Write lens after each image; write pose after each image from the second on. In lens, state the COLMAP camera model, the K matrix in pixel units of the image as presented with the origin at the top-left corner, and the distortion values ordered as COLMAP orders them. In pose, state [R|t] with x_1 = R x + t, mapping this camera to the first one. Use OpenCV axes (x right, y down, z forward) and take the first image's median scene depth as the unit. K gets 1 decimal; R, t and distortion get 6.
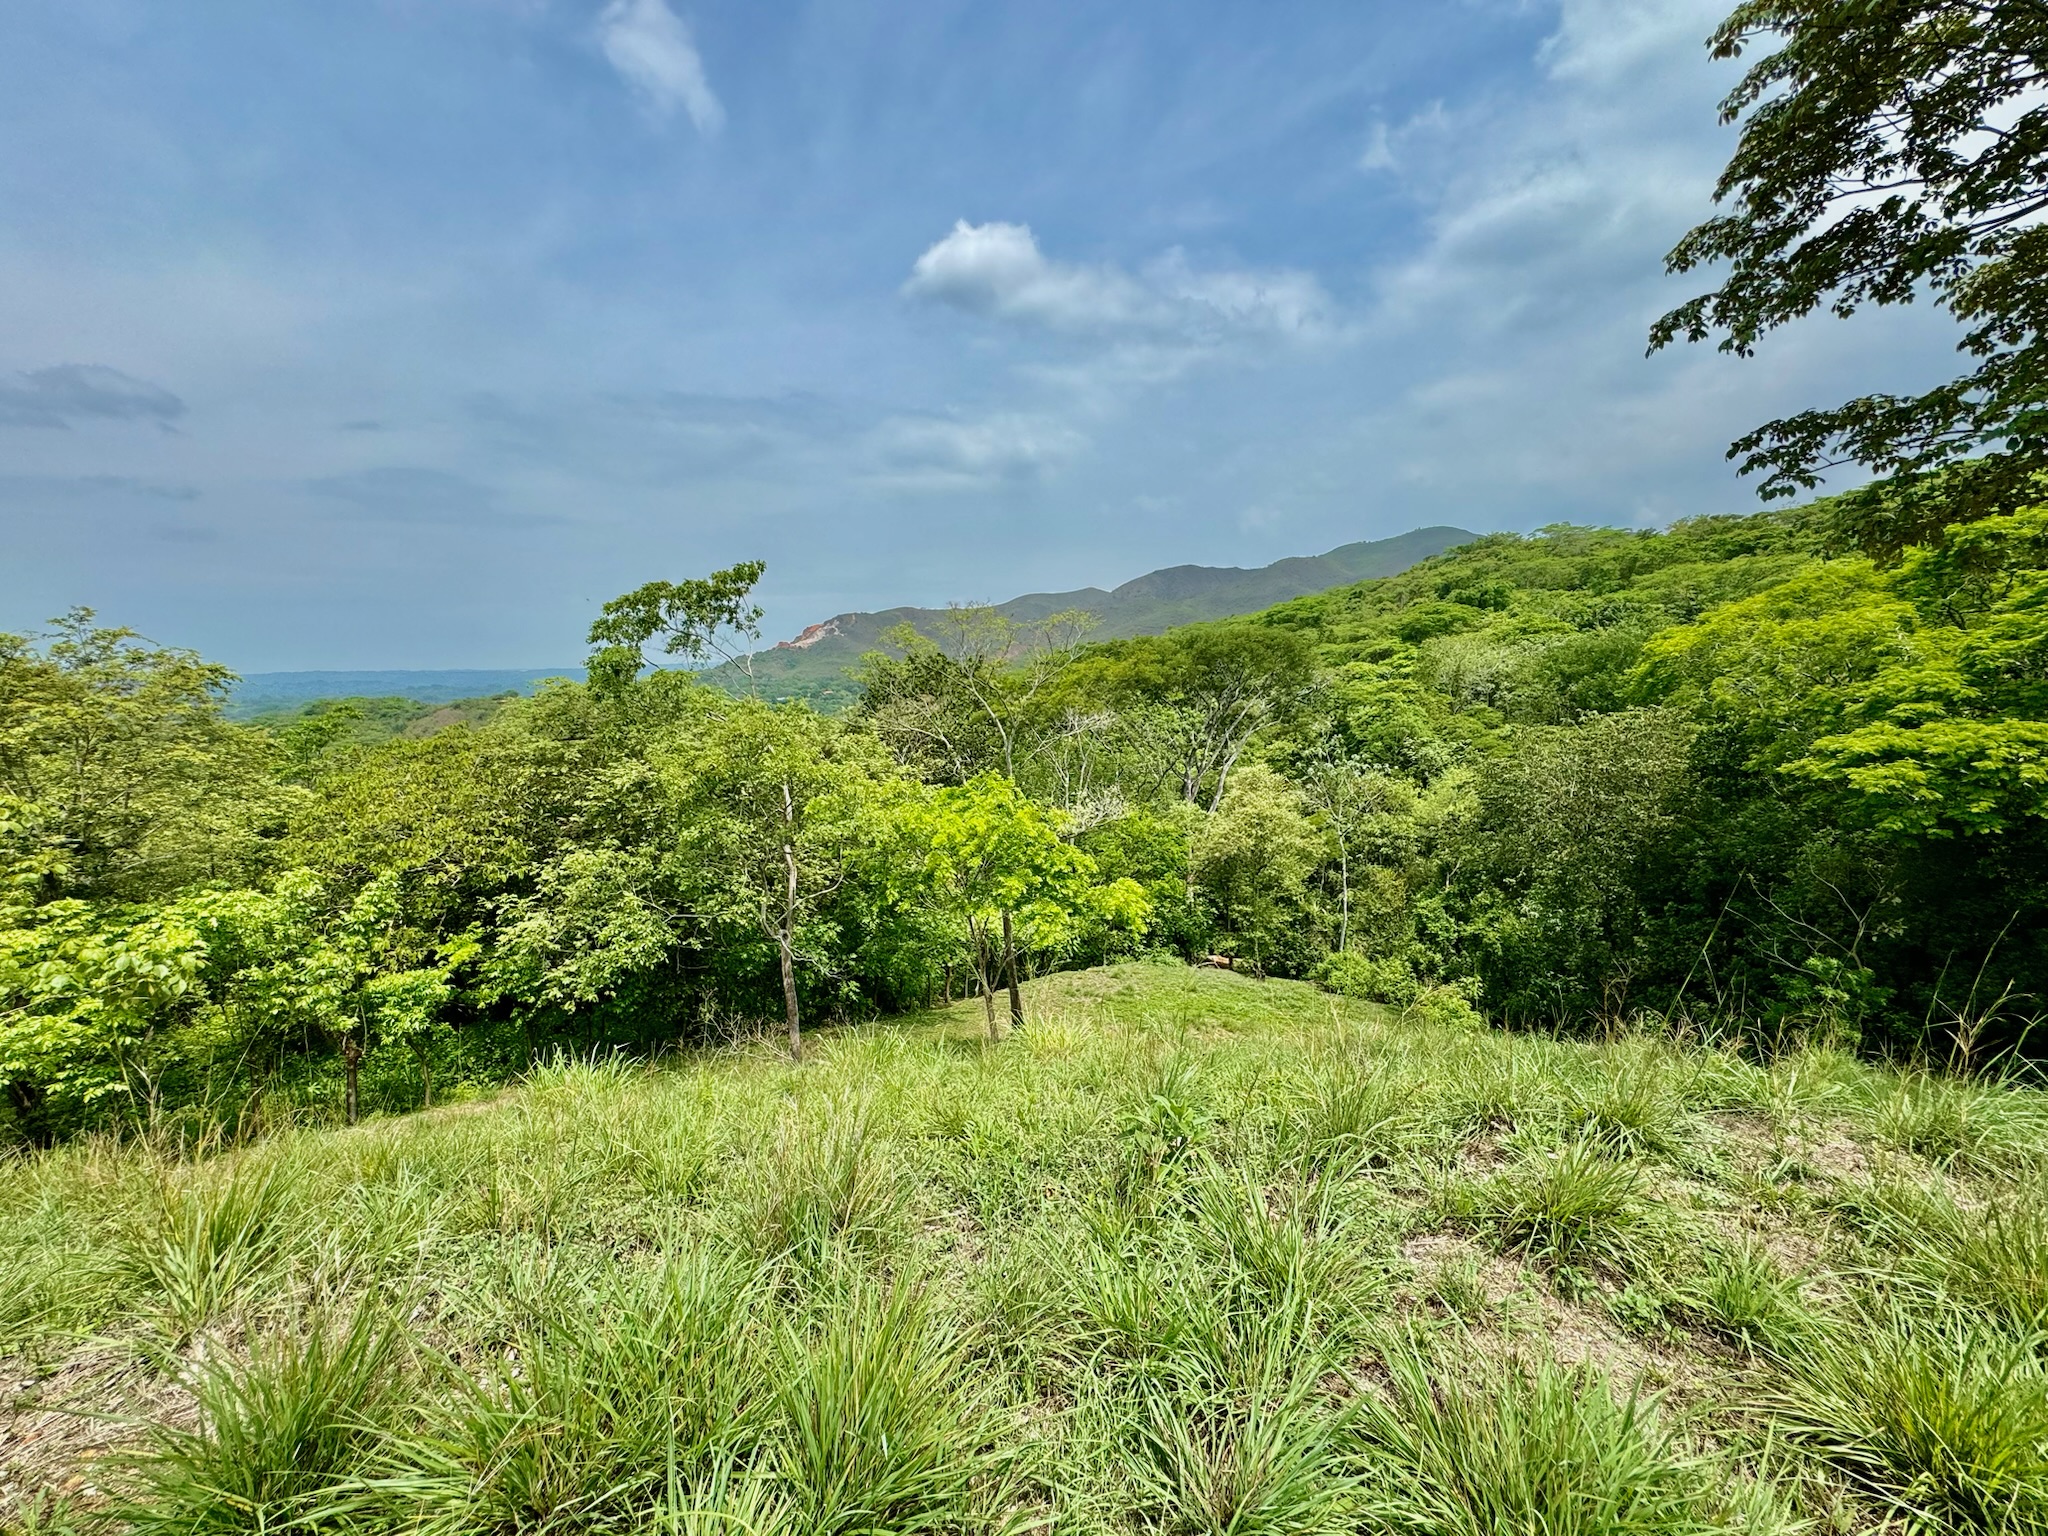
lens RADIAL K [[821.7, 0, 1025.1], [0, 821.7, 769.3], [0, 0, 1]] dist [0.002185, 0.000098]
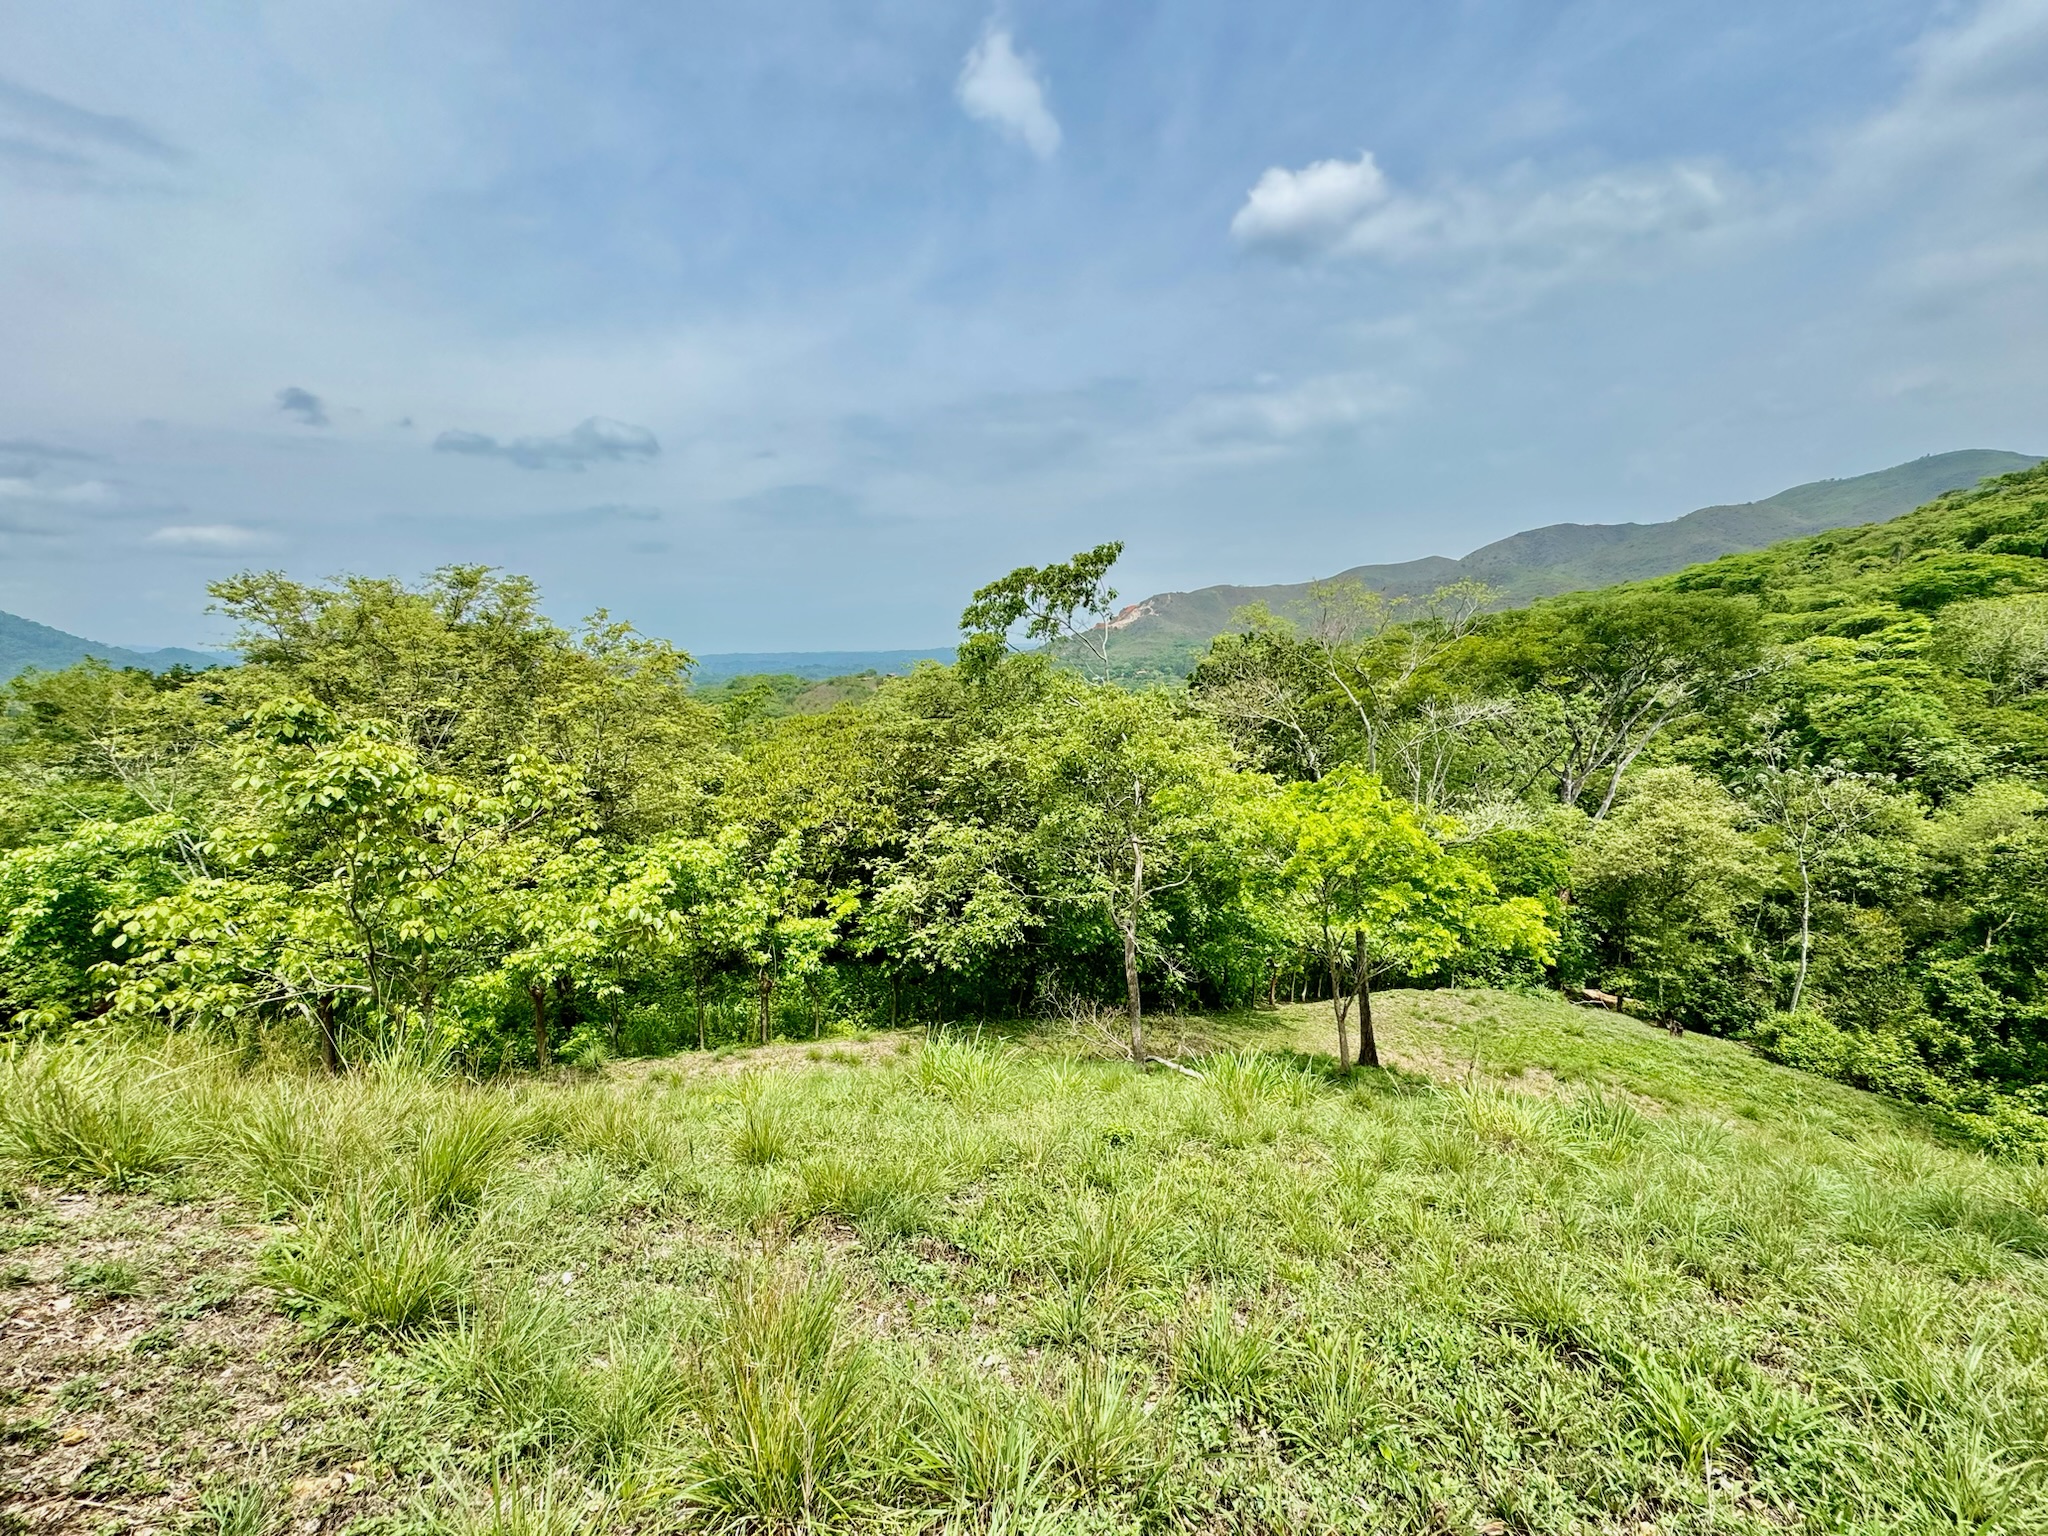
lens RADIAL K [[803.9, 0, 1014.9], [0, 803.9, 765.4], [0, 0, 1]] dist [0.002074, 0.000374]
pose [[0.933012, 0.046830, -0.356784, -0.082015], [-0.038087, 0.998778, 0.031497, -0.012644], [0.357823, -0.015798, 0.933656, 0.056195]]
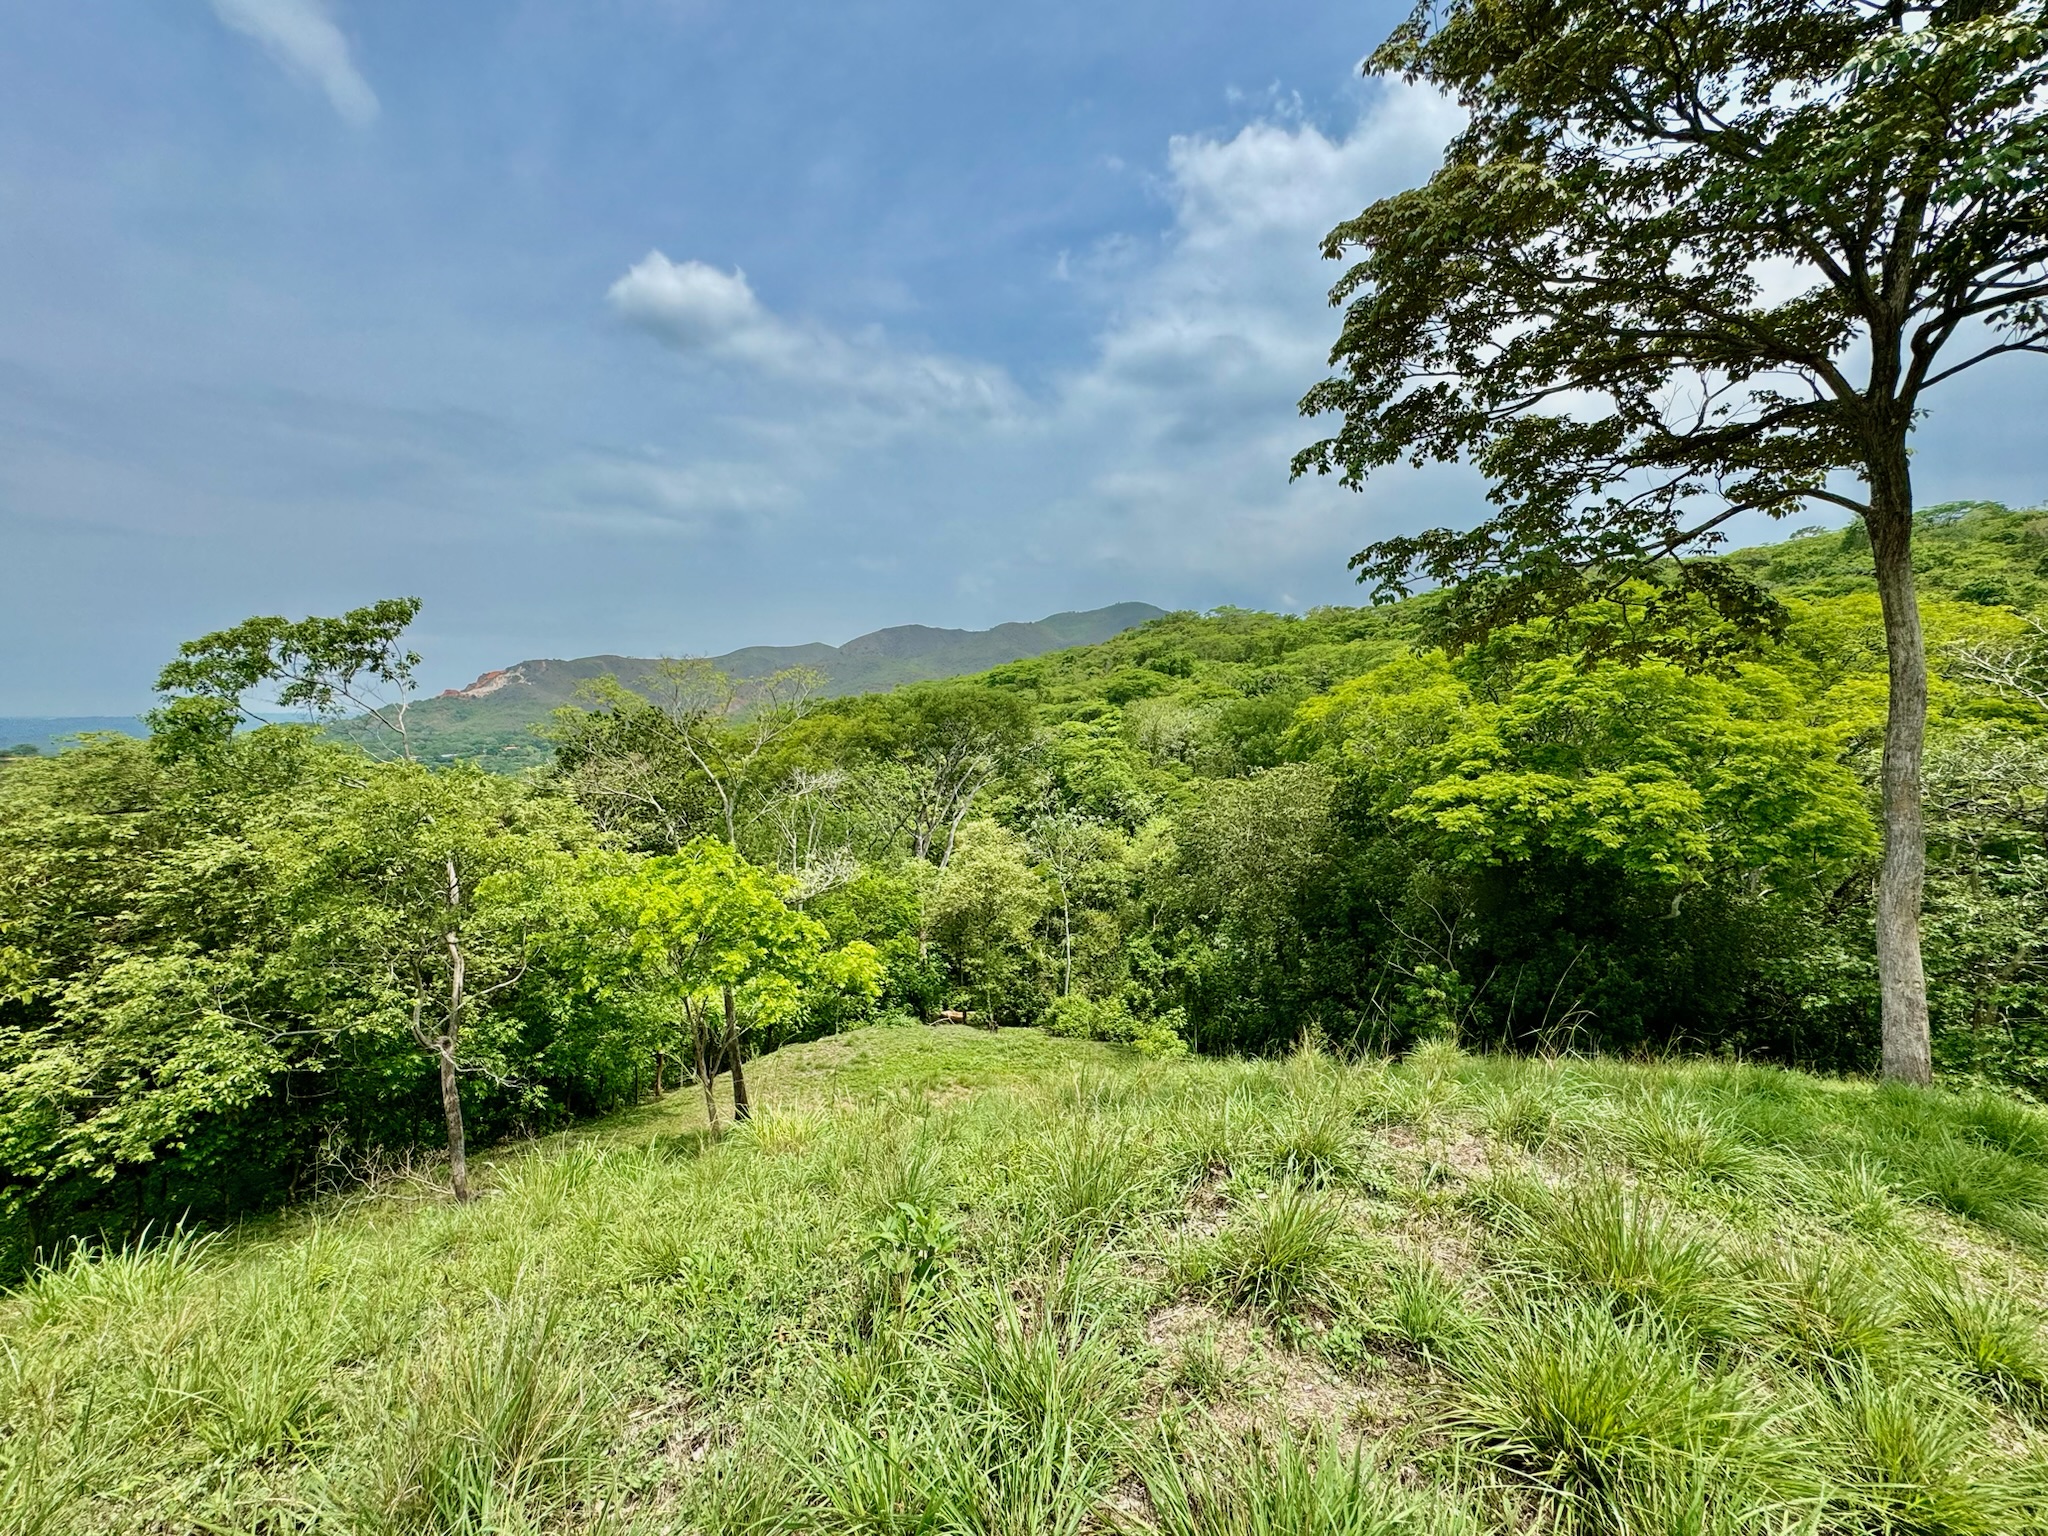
lens RADIAL K [[820.6, 0, 1023.9], [0, 820.6, 769.1], [0, 0, 1]] dist [-0.000235, 0.000628]
pose [[0.947711, -0.006393, 0.319065, -0.000455], [0.027613, 0.997692, -0.062026, -0.006610], [-0.317932, 0.067593, 0.945701, 0.006431]]
